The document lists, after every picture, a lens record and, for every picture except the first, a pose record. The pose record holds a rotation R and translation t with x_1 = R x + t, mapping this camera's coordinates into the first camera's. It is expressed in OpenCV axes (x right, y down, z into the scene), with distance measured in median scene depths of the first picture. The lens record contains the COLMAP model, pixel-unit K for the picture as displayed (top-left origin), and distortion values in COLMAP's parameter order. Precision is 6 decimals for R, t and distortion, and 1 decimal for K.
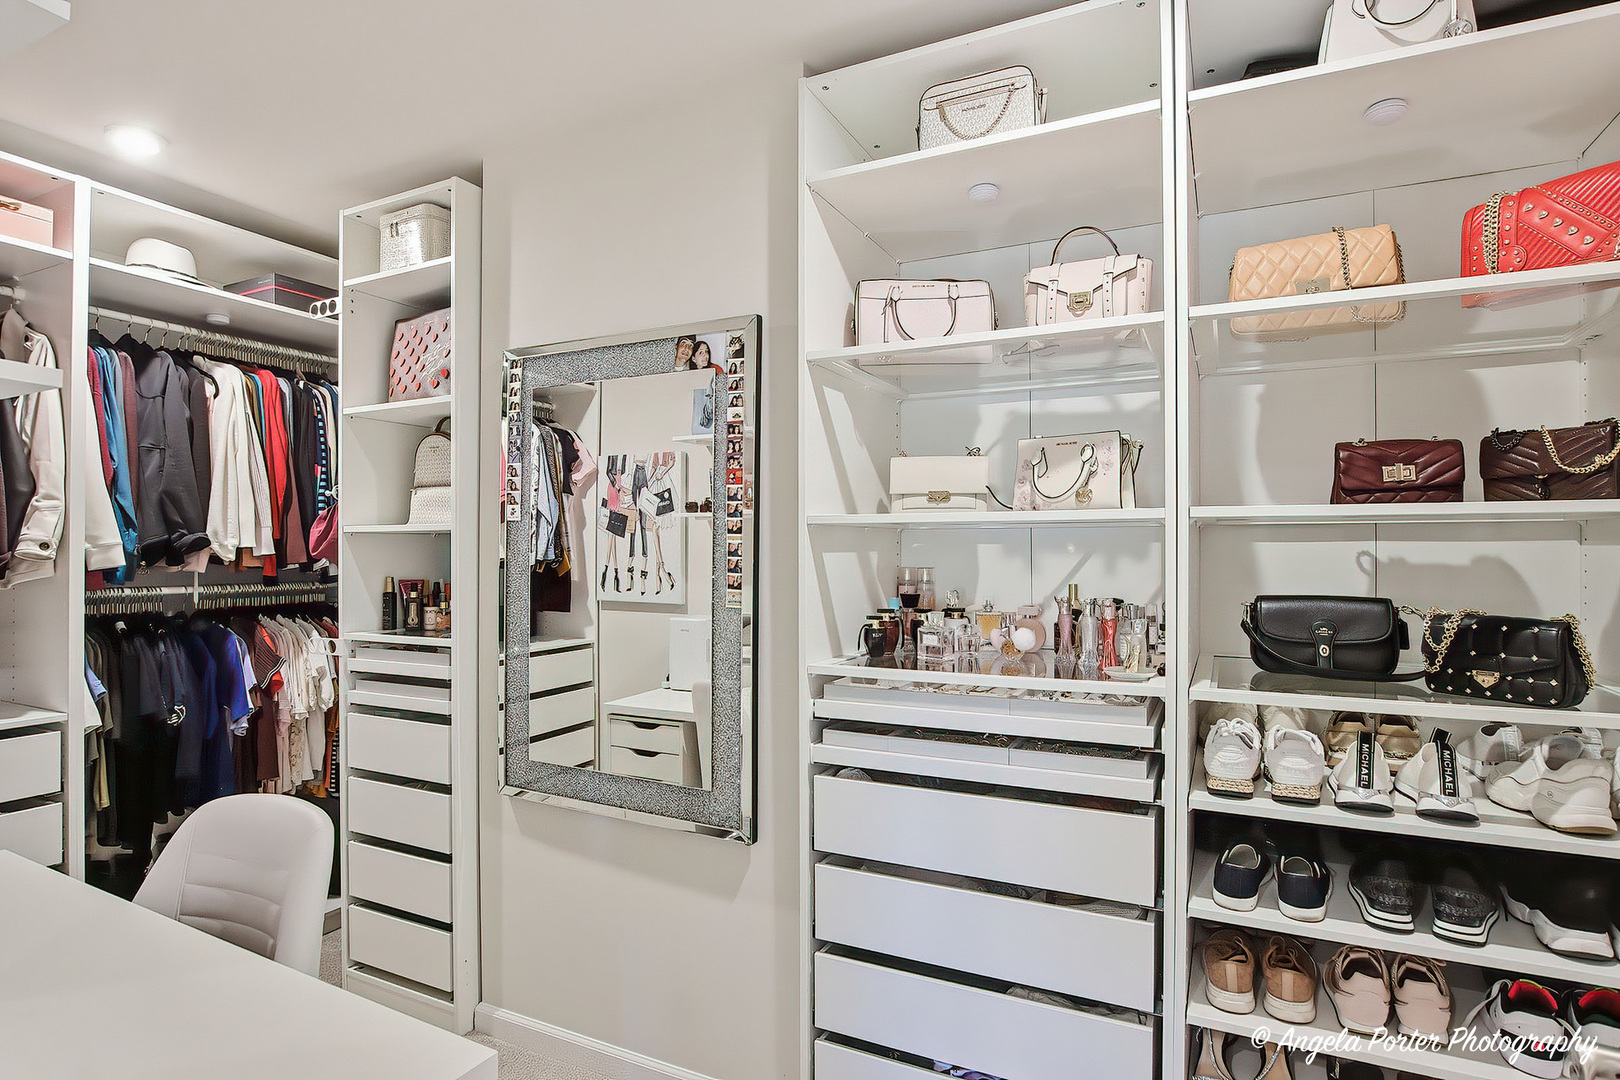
lens RADIAL K [[869.1, 0, 810.0], [0, 869.1, 540.0], [0, 0, 1]] dist [-0.015372, 0.001224]
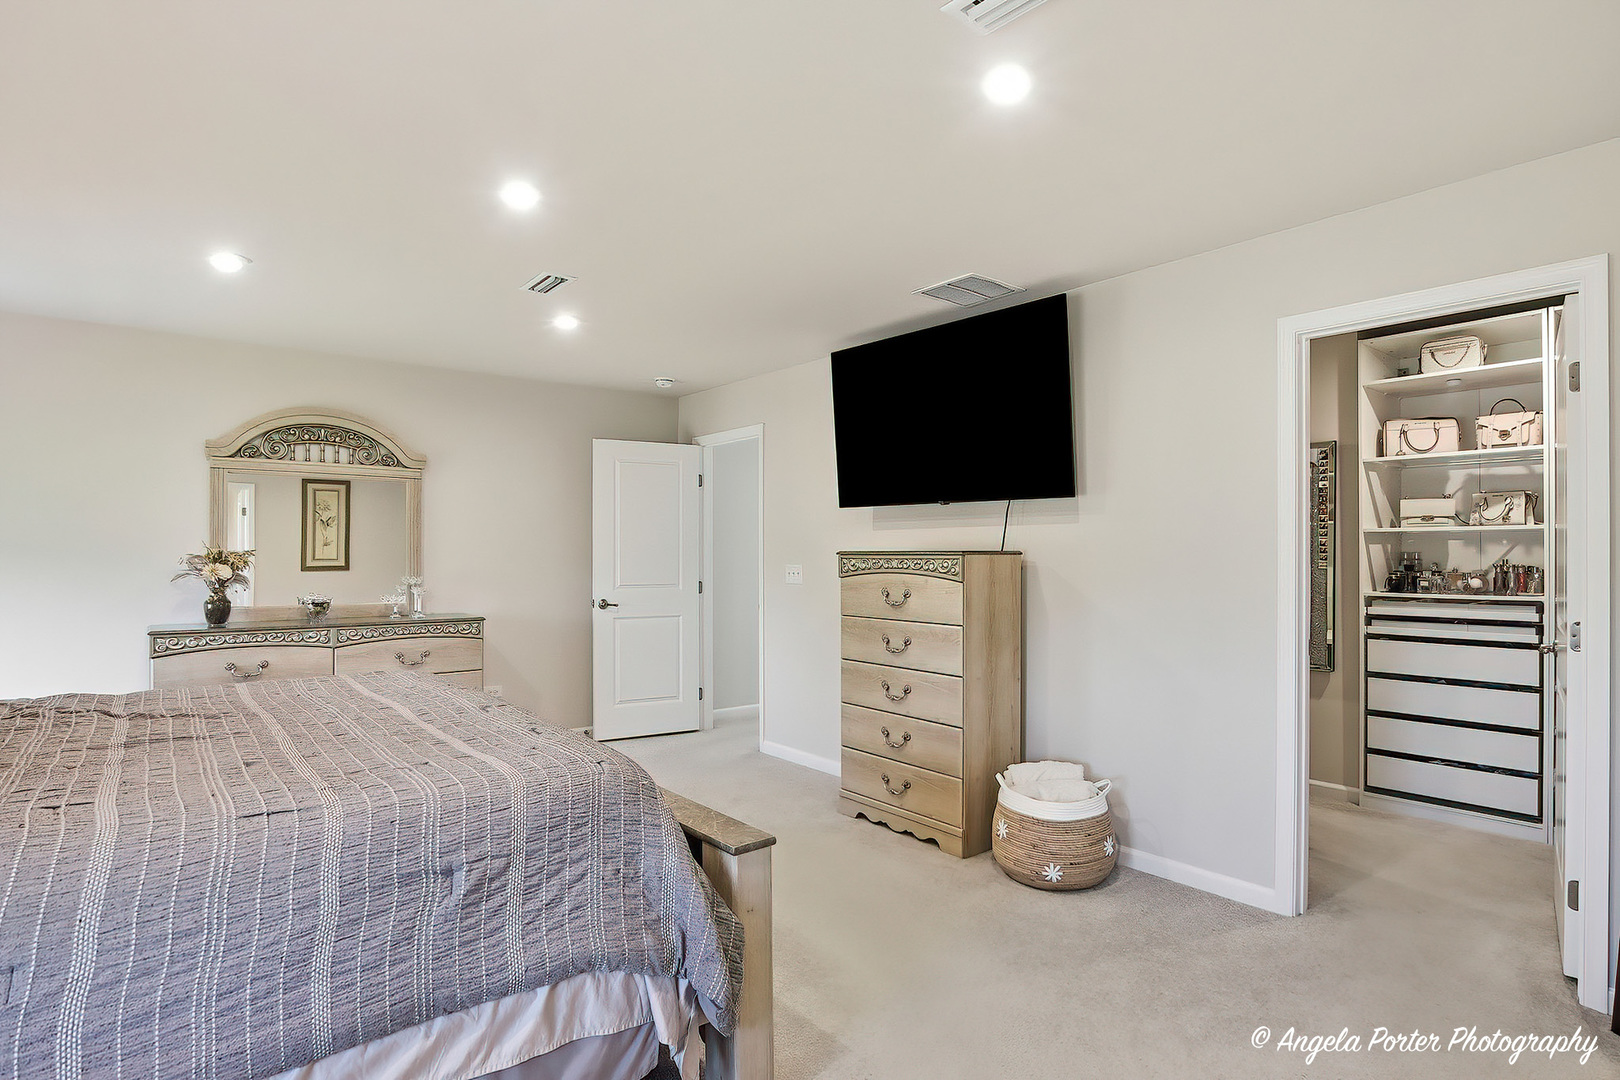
lens RADIAL K [[869.1, 0, 810.0], [0, 869.1, 540.0], [0, 0, 1]] dist [-0.015372, 0.001224]
pose [[0.911502, -0.003366, -0.411282, -0.387542], [0.005207, 0.999981, 0.003355, -0.011545], [0.411263, -0.005200, 0.911502, -1.659864]]
